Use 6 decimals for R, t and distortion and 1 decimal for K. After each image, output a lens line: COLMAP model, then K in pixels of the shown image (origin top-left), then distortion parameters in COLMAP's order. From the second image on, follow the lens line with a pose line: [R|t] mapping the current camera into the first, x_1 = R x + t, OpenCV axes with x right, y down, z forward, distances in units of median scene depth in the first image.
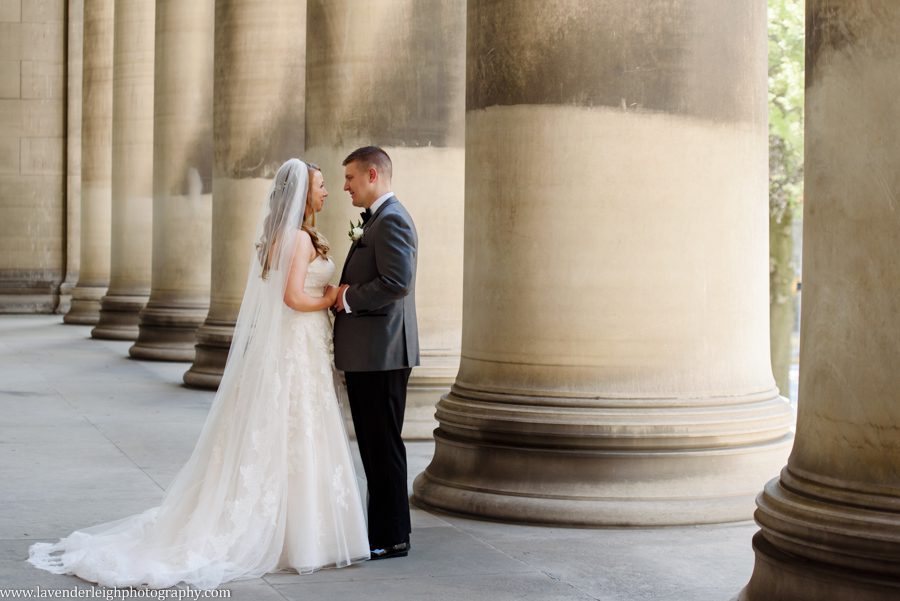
lens RADIAL K [[1787.5, 0, 450.0], [0, 1787.5, 300.5], [0, 0, 1]] dist [-0.233749, 0.075701]
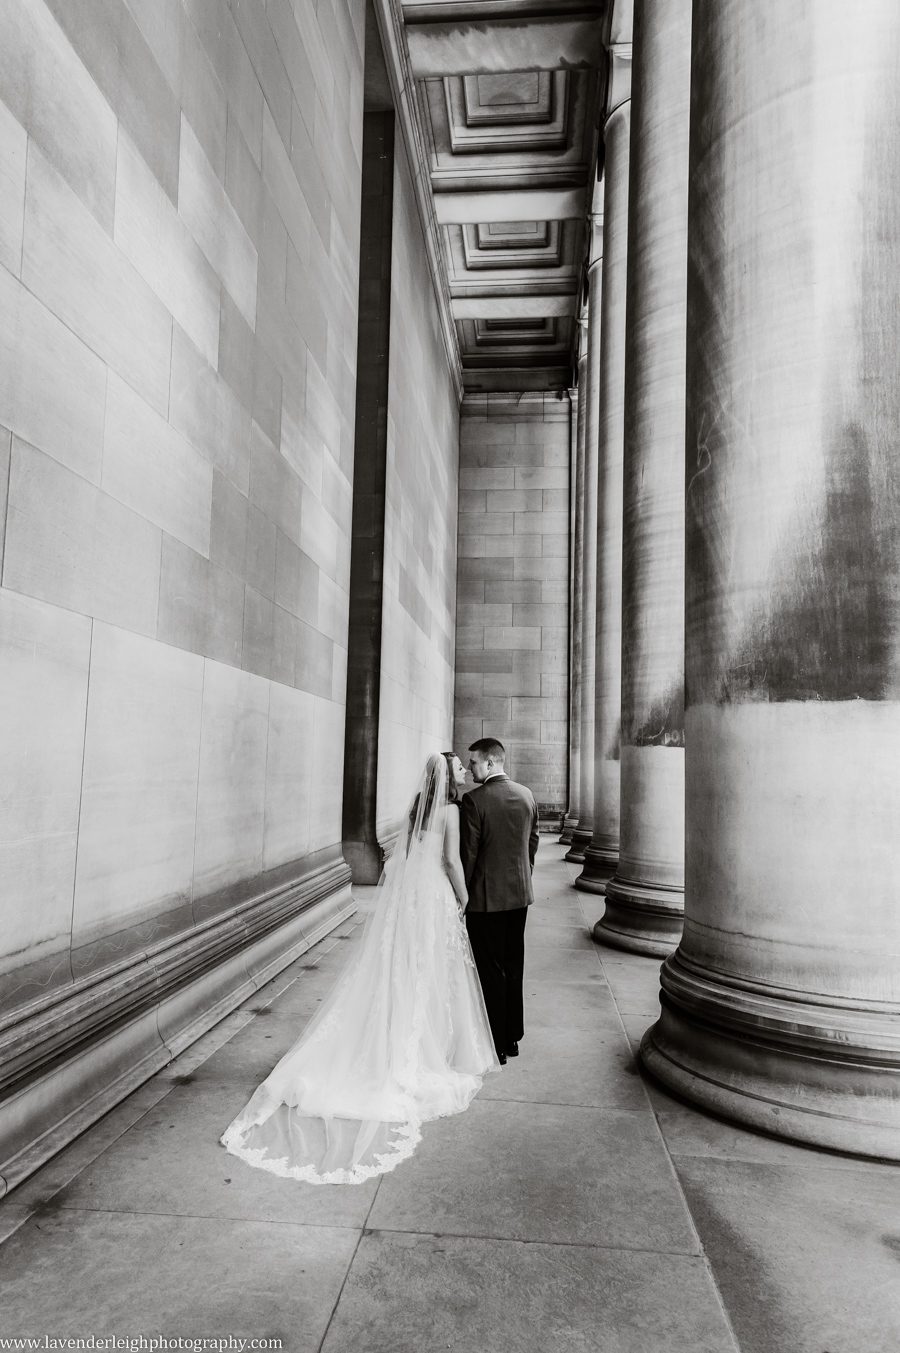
lens RADIAL K [[867.3, 0, 450.0], [0, 867.3, 676.5], [0, 0, 1]] dist [0.042002, 0.000664]
pose [[0.920591, -0.027743, -0.389541, -0.024832], [-0.031401, 0.988986, -0.144643, -0.039361], [0.389263, 0.145389, 0.909580, 0.610620]]
